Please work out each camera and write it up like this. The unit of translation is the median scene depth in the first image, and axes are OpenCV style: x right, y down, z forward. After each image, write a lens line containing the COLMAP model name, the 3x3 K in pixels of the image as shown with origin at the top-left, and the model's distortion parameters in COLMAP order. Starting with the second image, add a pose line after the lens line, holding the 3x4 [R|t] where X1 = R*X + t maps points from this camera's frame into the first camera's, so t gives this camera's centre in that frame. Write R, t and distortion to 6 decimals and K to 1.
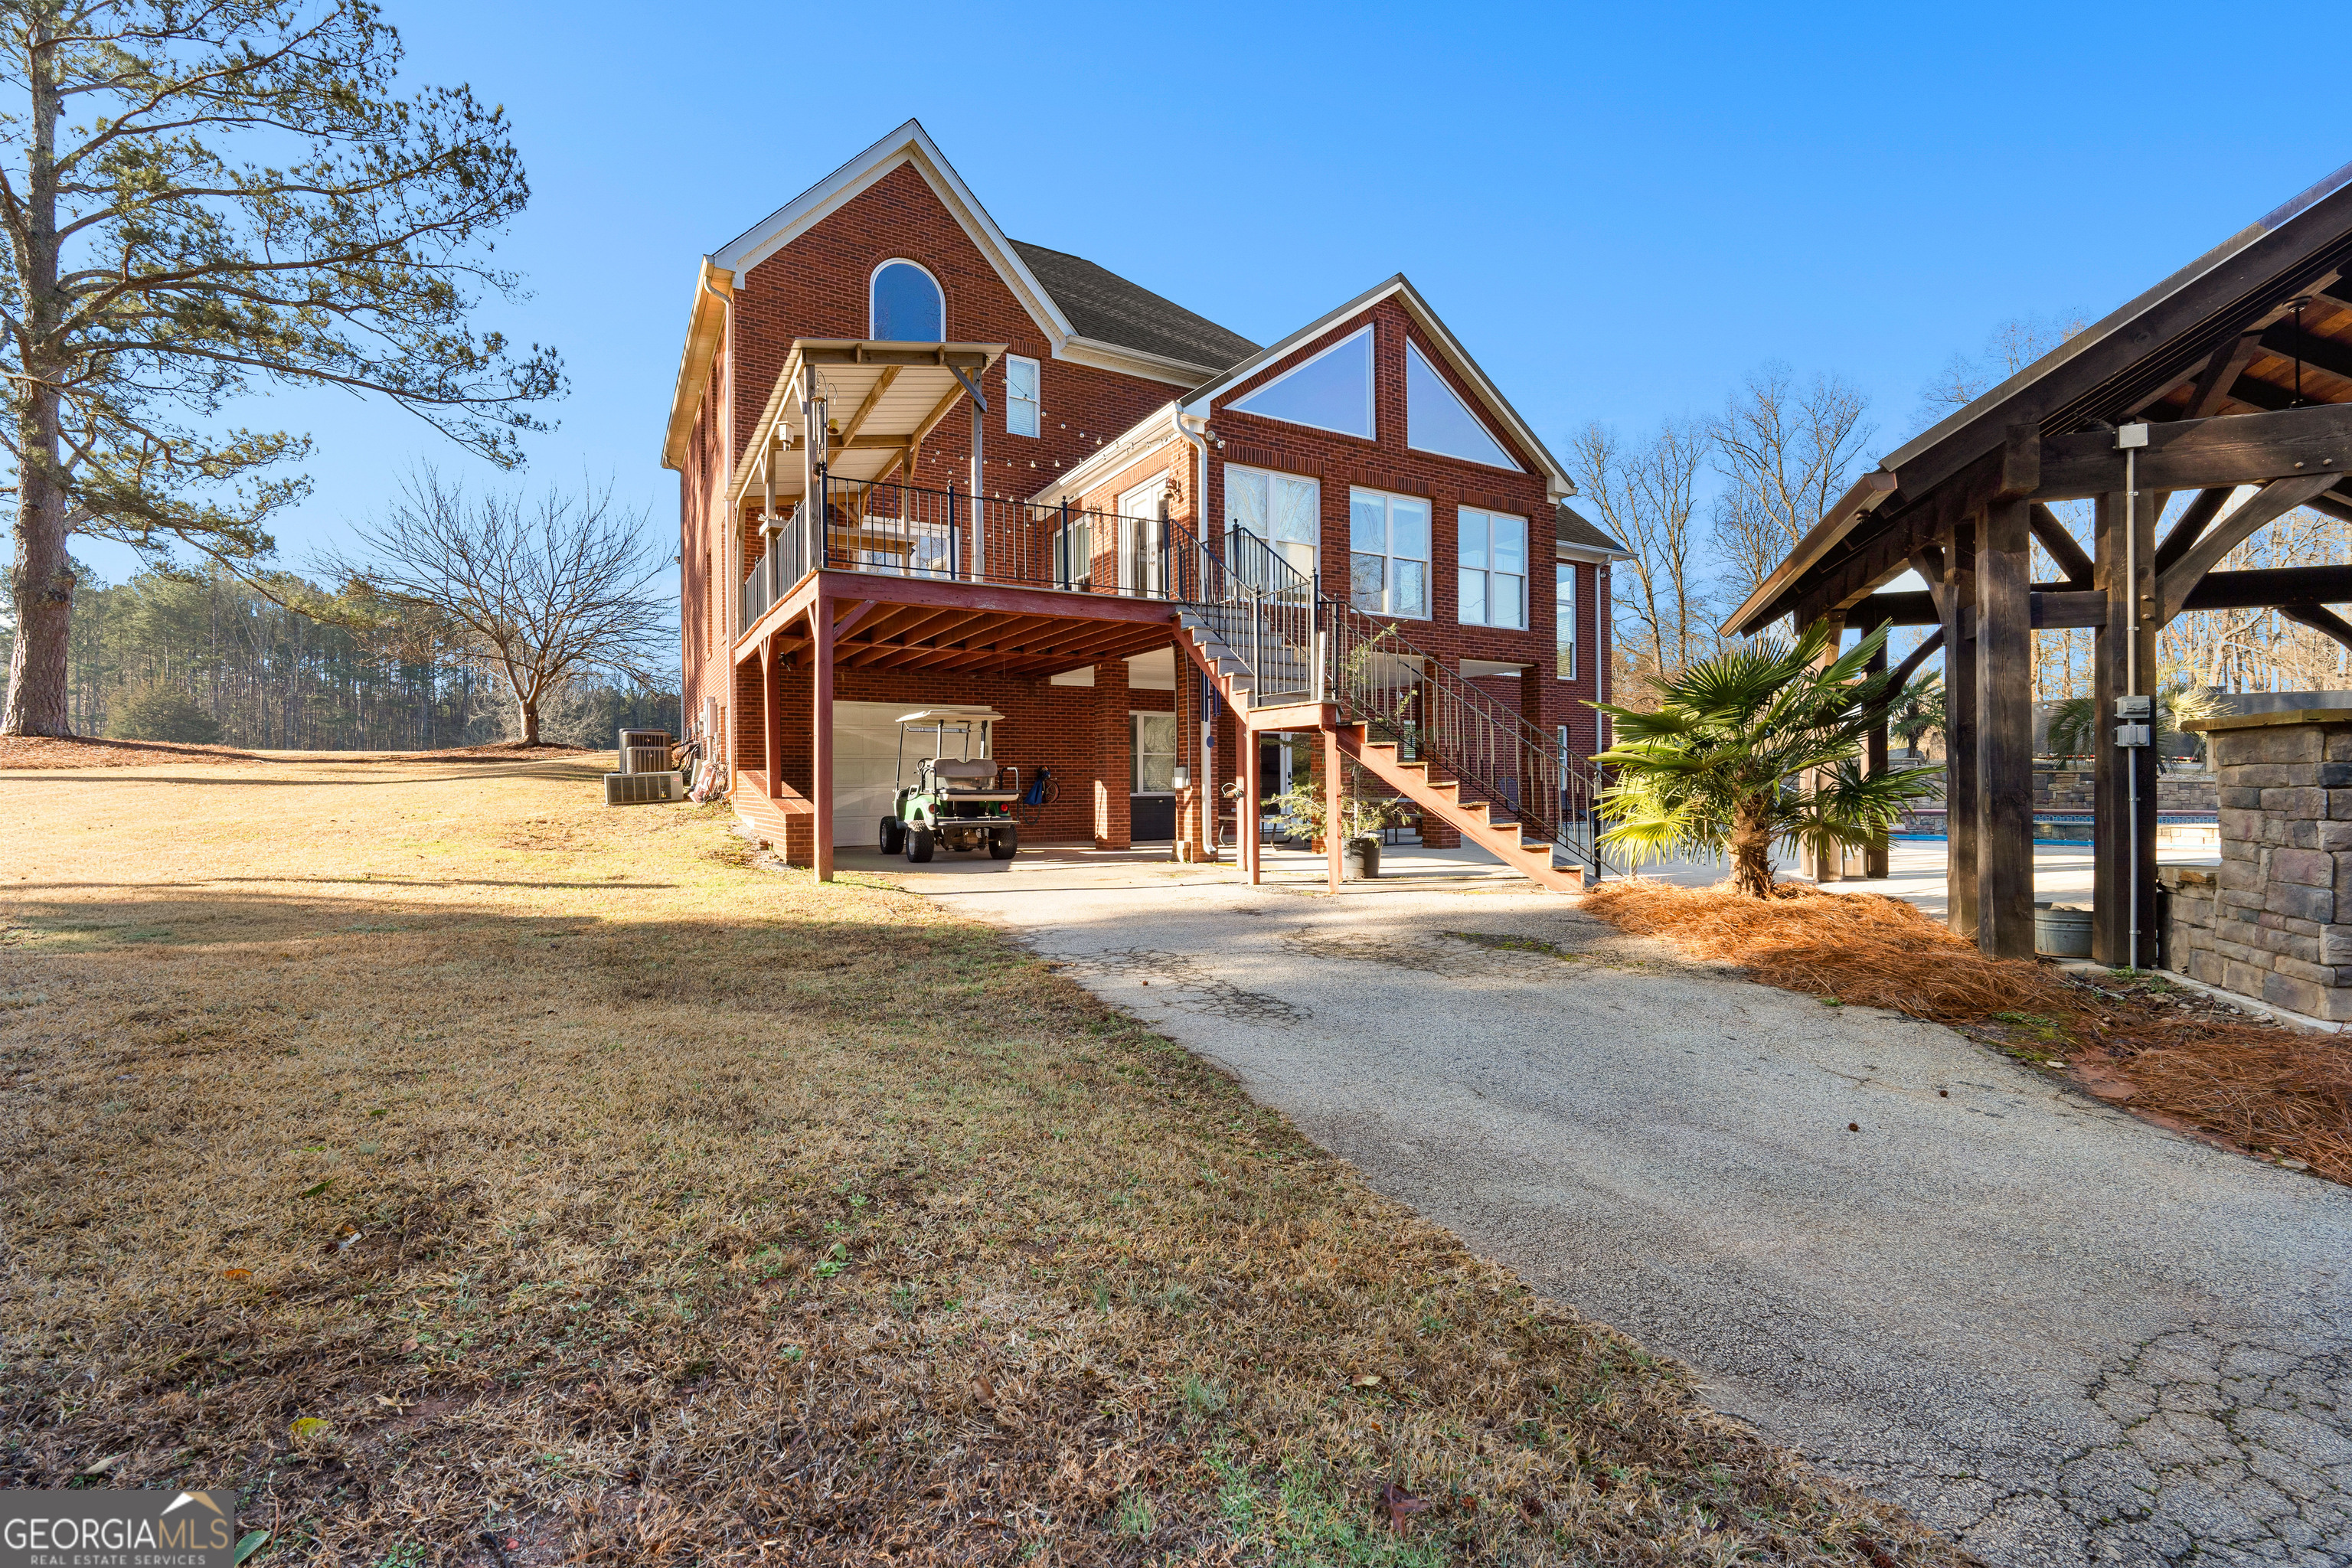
lens RADIAL K [[1020.0, 0, 1177.3], [0, 1020.0, 784.3], [0, 0, 1]] dist [-0.002873, -0.000723]
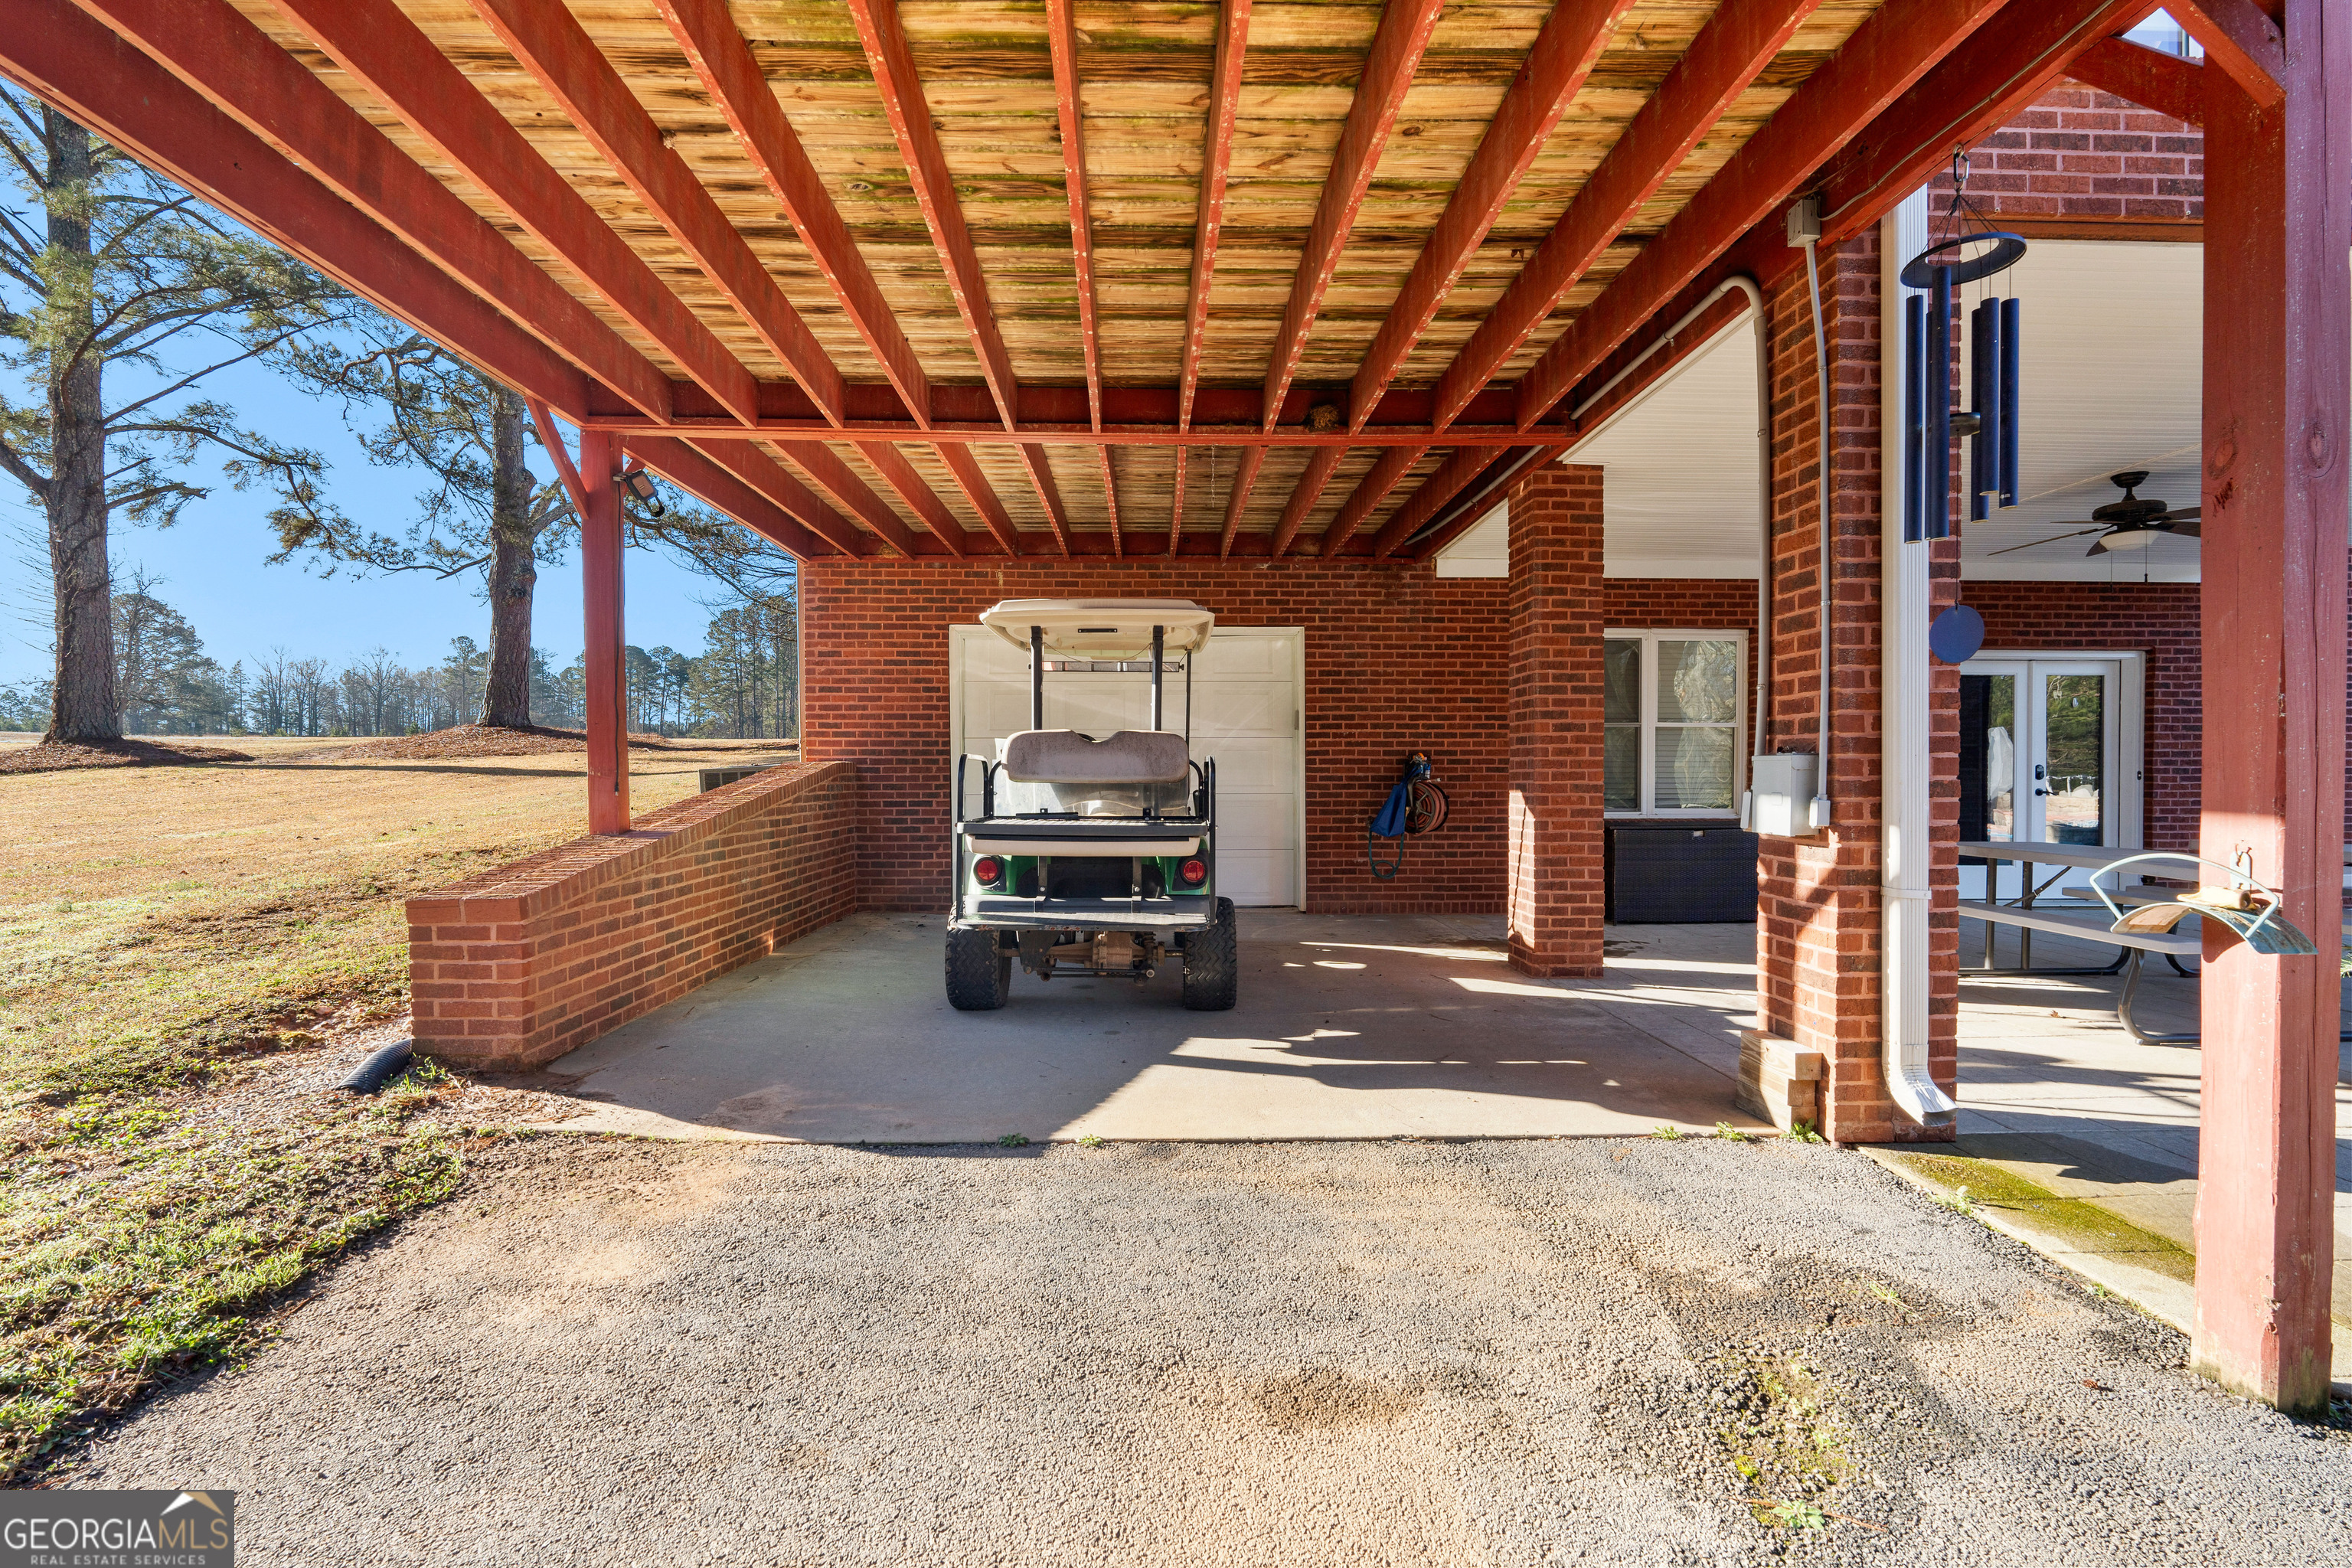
lens RADIAL K [[1020.0, 0, 1161.1], [0, 1020.0, 782.2], [0, 0, 1]] dist [-0.002873, -0.000723]
pose [[0.876588, 0.011838, -0.481095, -0.010350], [-0.008009, 0.999918, 0.010010, -0.011355], [0.481174, -0.004922, 0.876611, 0.703837]]
